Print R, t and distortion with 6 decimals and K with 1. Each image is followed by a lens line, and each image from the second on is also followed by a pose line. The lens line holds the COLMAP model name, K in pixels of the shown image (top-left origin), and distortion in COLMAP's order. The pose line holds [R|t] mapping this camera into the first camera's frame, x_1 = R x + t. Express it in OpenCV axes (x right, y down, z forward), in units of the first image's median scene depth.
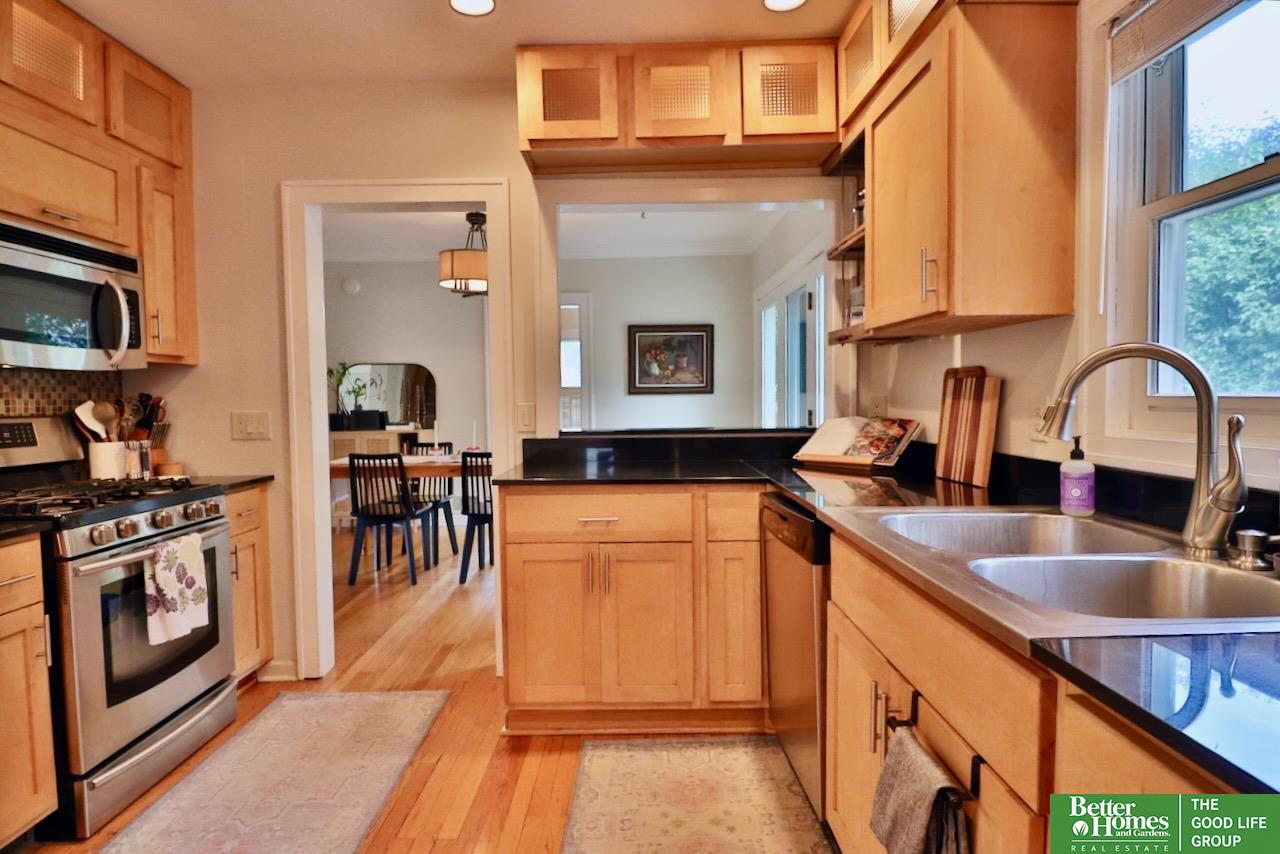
lens RADIAL K [[659.4, 0, 642.7], [0, 659.4, 426.1], [0, 0, 1]] dist [-0.011353, -0.006598]
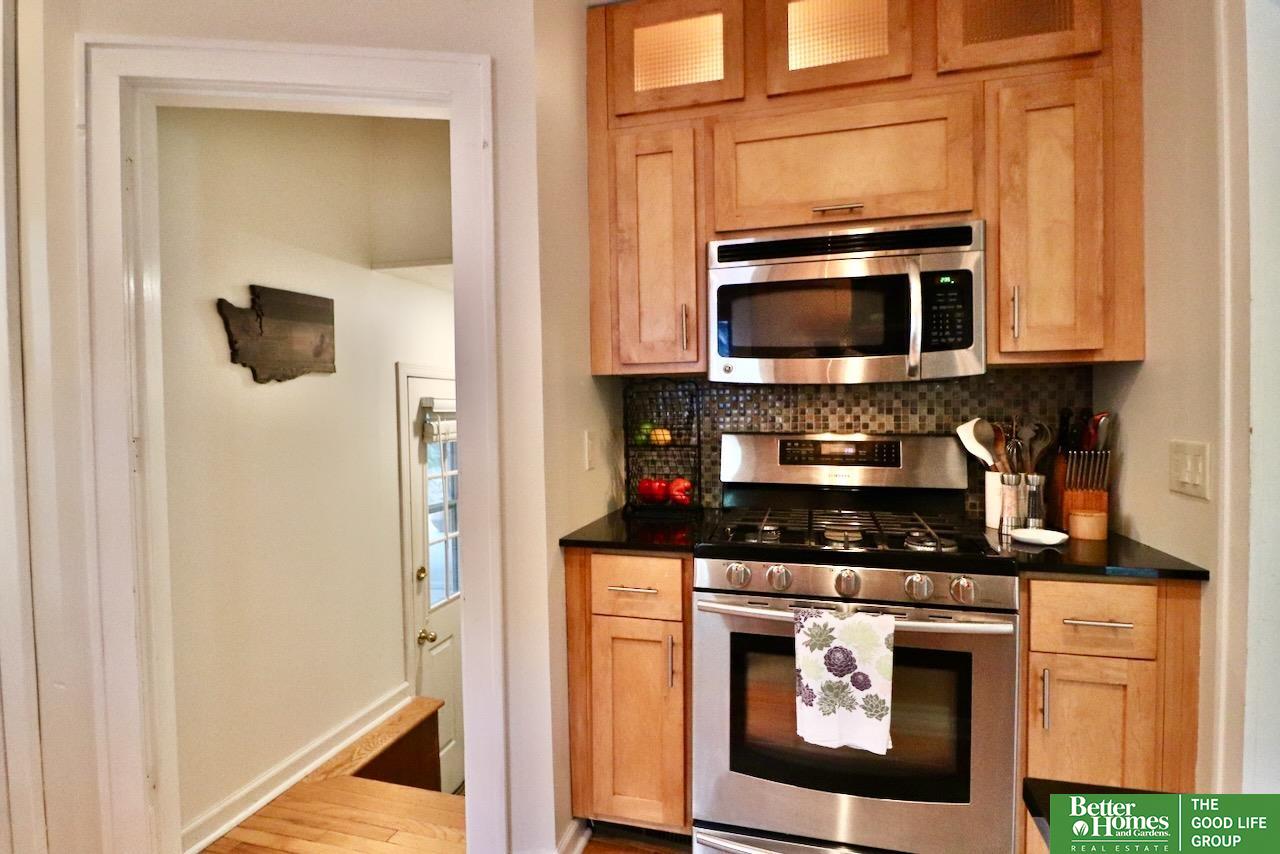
lens RADIAL K [[659.4, 0, 639.6], [0, 659.4, 427.1], [0, 0, 1]] dist [-0.011353, -0.006598]
pose [[-0.264921, 0.033385, -0.963692, 0.038323], [-0.036384, 0.998343, 0.044588, -0.052877], [0.963583, 0.046875, -0.263268, 0.897722]]
